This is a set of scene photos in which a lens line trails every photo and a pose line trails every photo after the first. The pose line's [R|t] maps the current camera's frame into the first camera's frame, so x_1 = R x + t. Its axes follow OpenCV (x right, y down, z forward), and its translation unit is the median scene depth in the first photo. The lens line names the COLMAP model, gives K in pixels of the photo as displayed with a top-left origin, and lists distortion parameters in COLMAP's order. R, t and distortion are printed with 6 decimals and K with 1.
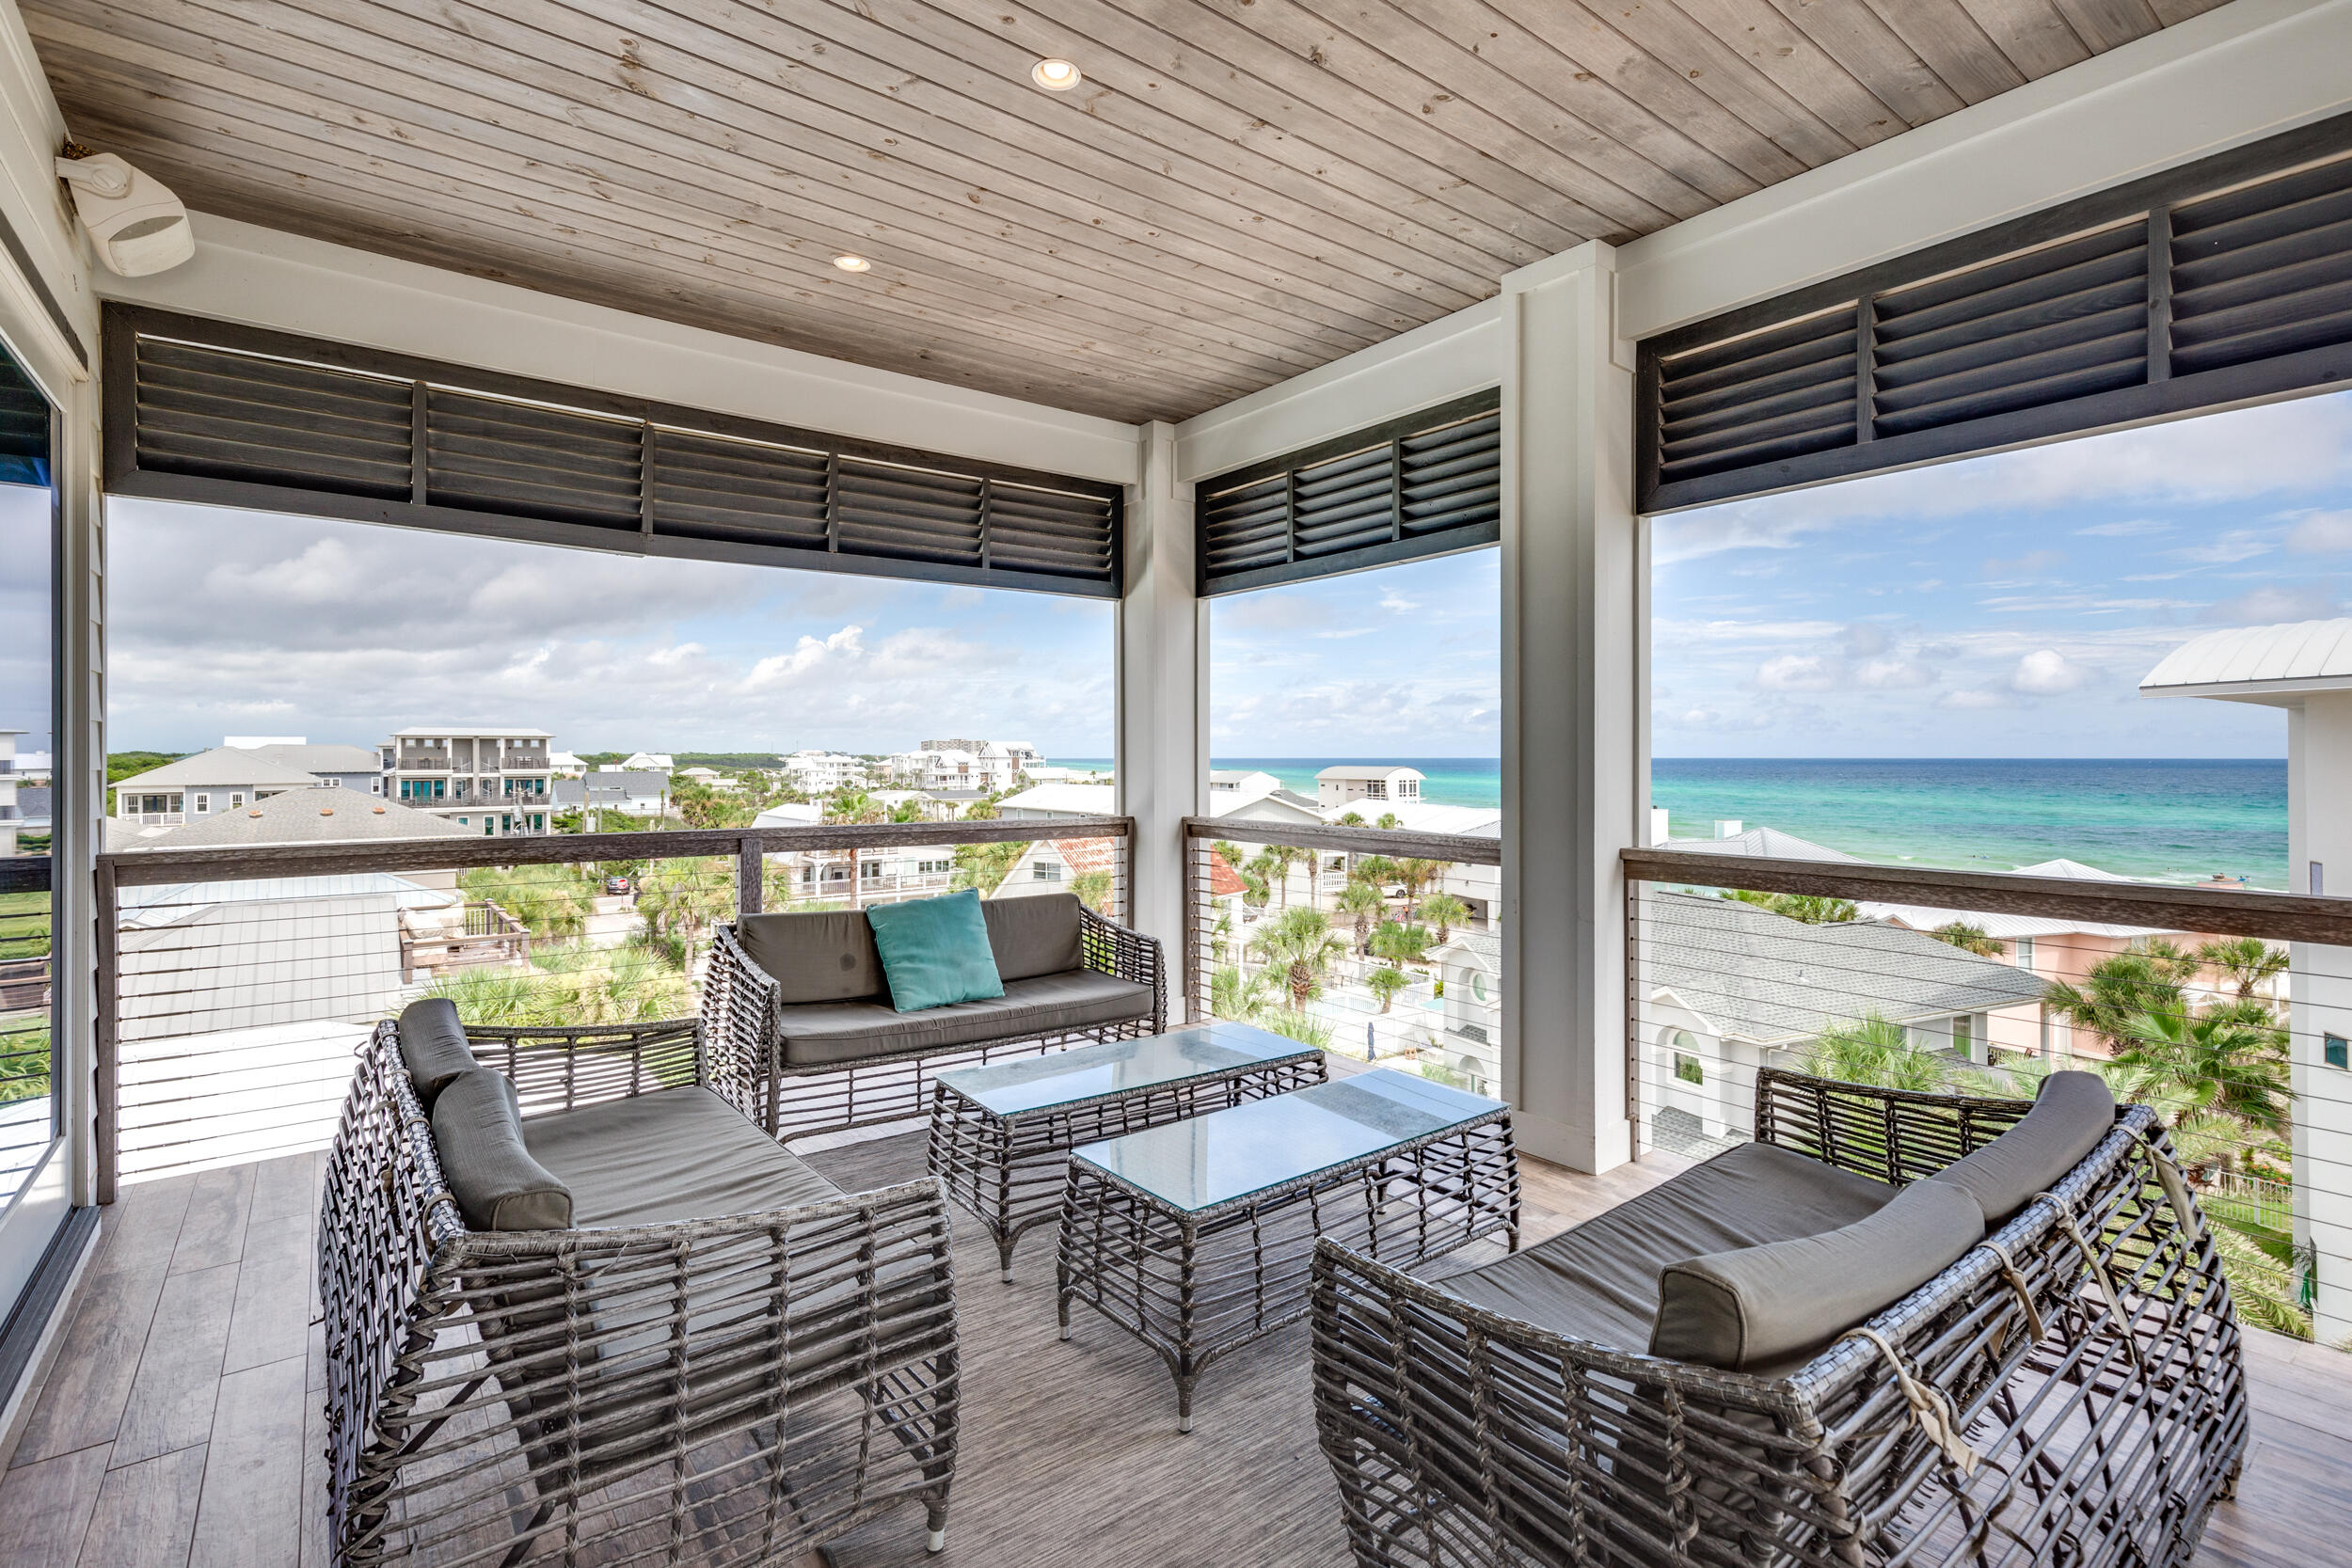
lens RADIAL K [[1085.4, 0, 1183.8], [0, 1085.4, 738.5], [0, 0, 1]] dist [0.010597, -0.000105]
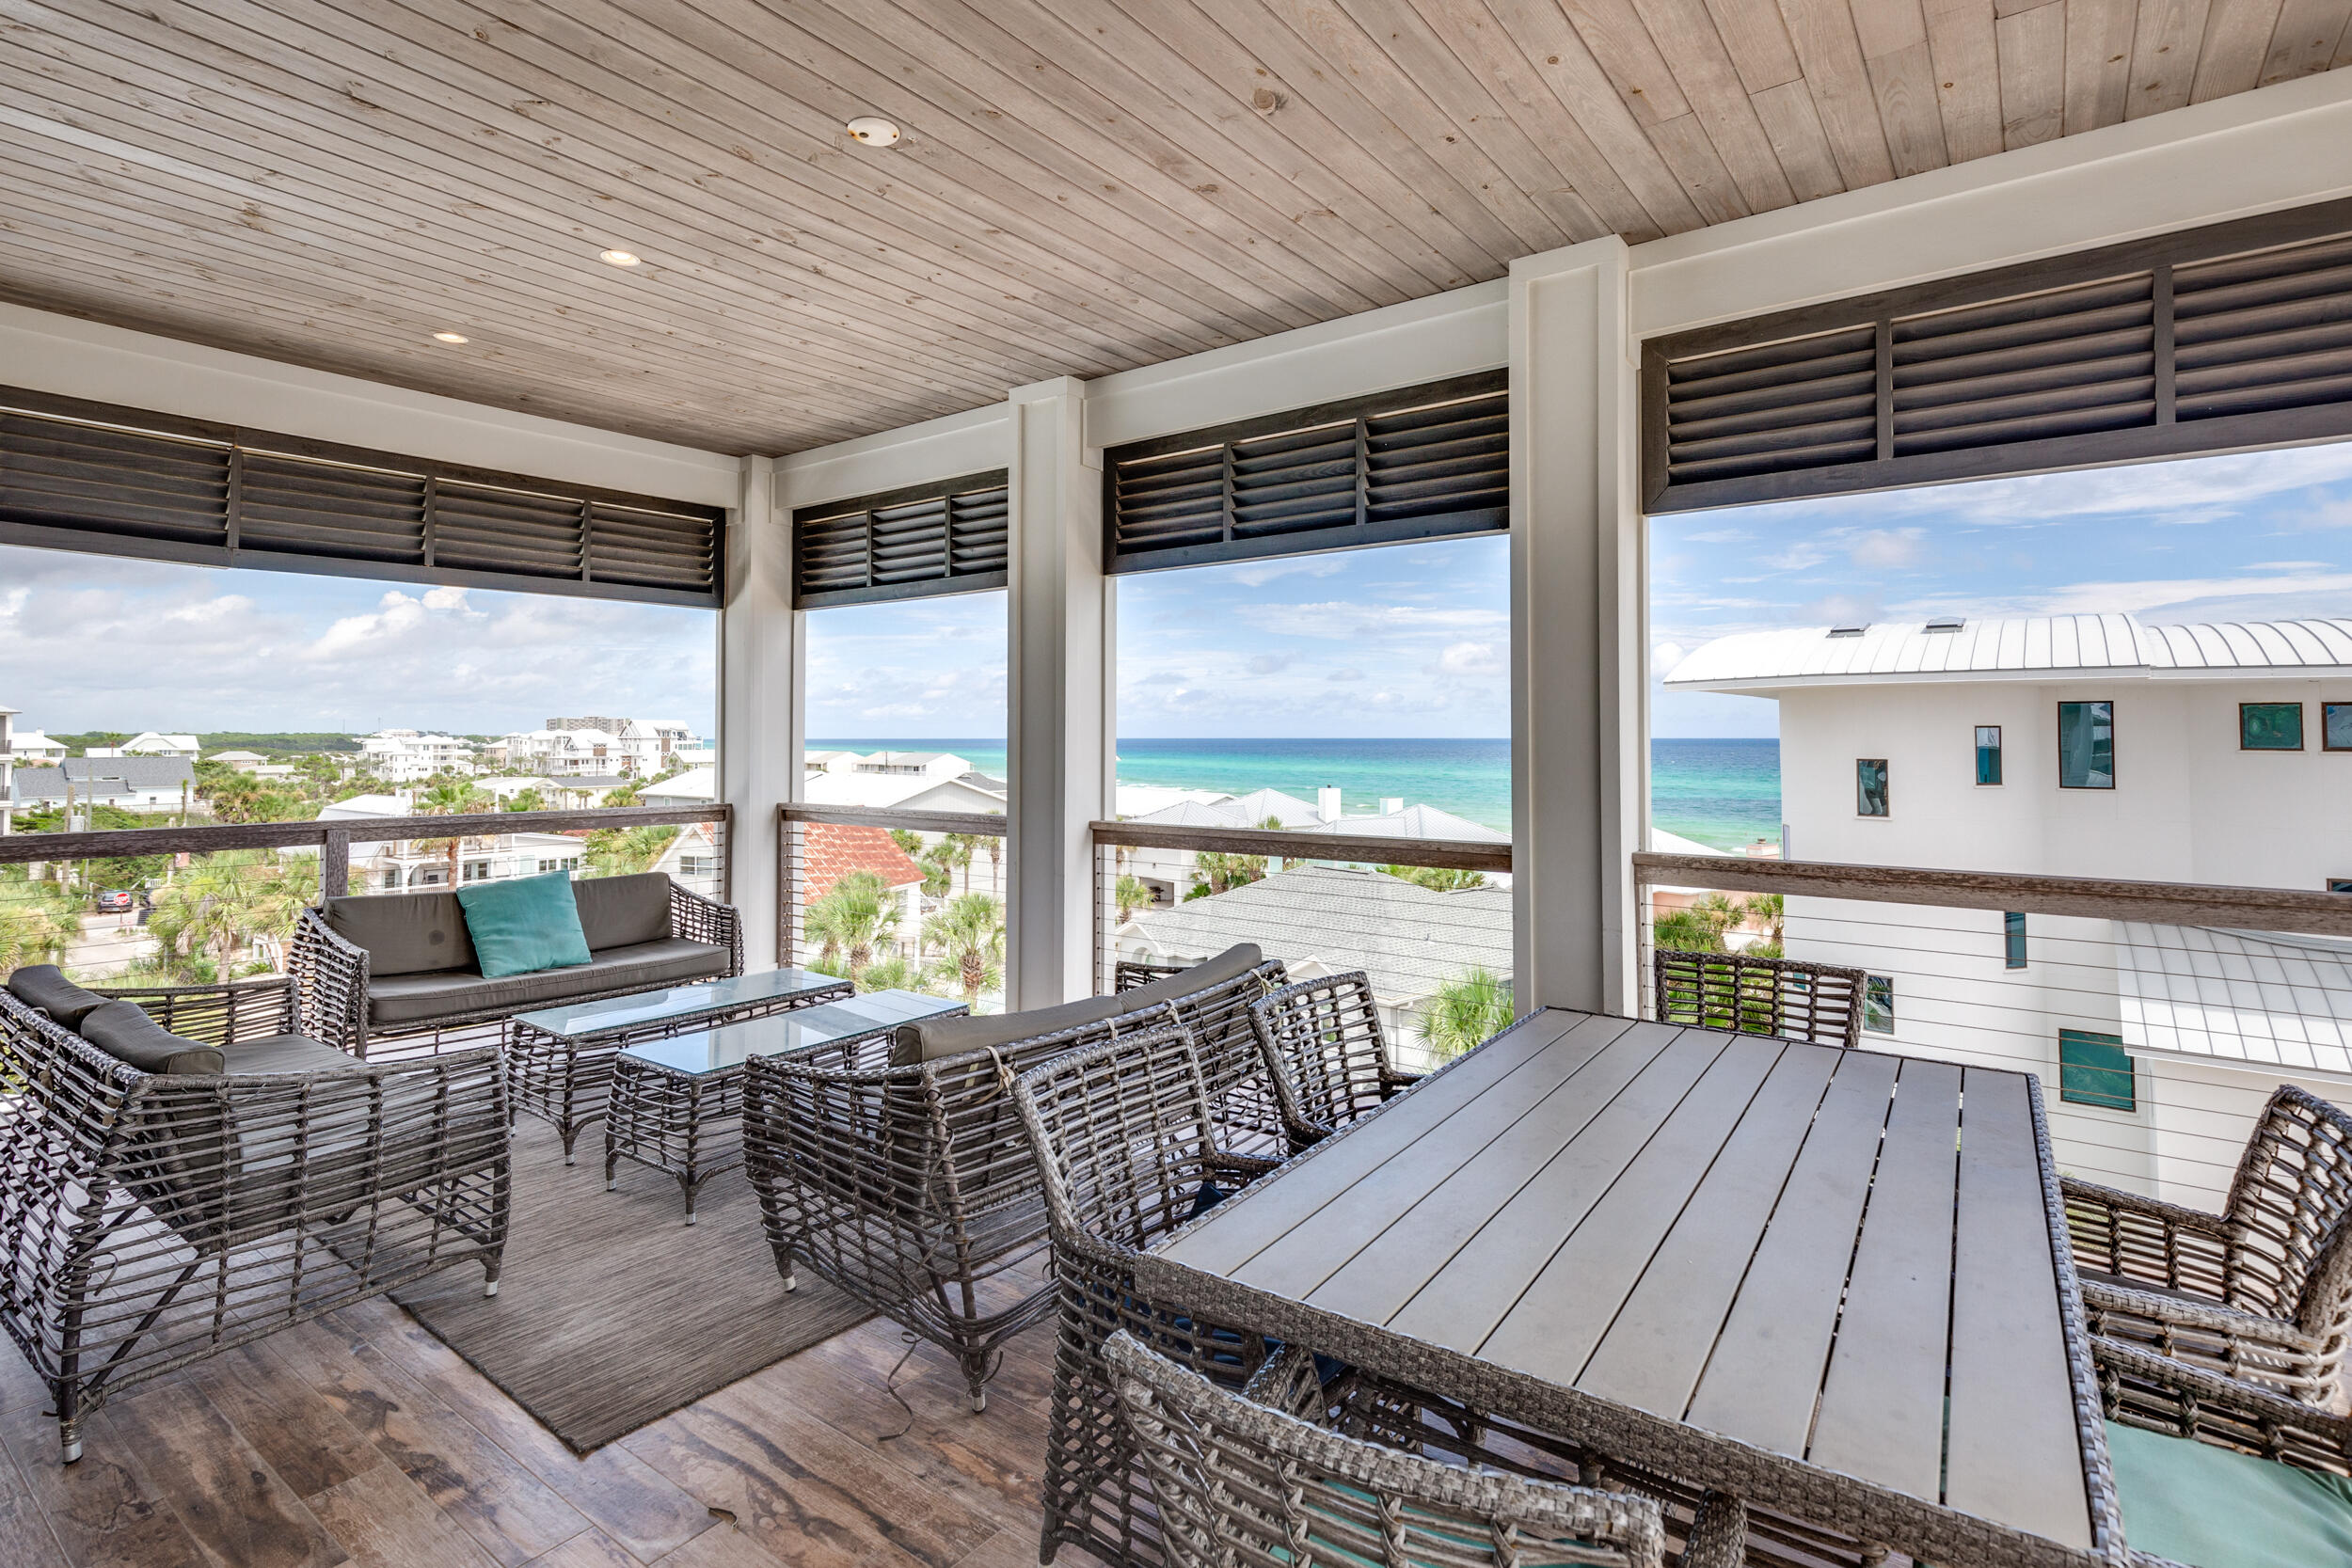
lens RADIAL K [[1151.6, 0, 1181.6], [0, 1151.6, 693.7], [0, 0, 1]] dist [0.009288, -0.000445]
pose [[0.965133, 0.009785, 0.261576, 0.100005], [-0.004386, 0.999765, -0.021213, -0.020391], [-0.261722, 0.019326, 0.964950, -0.302540]]
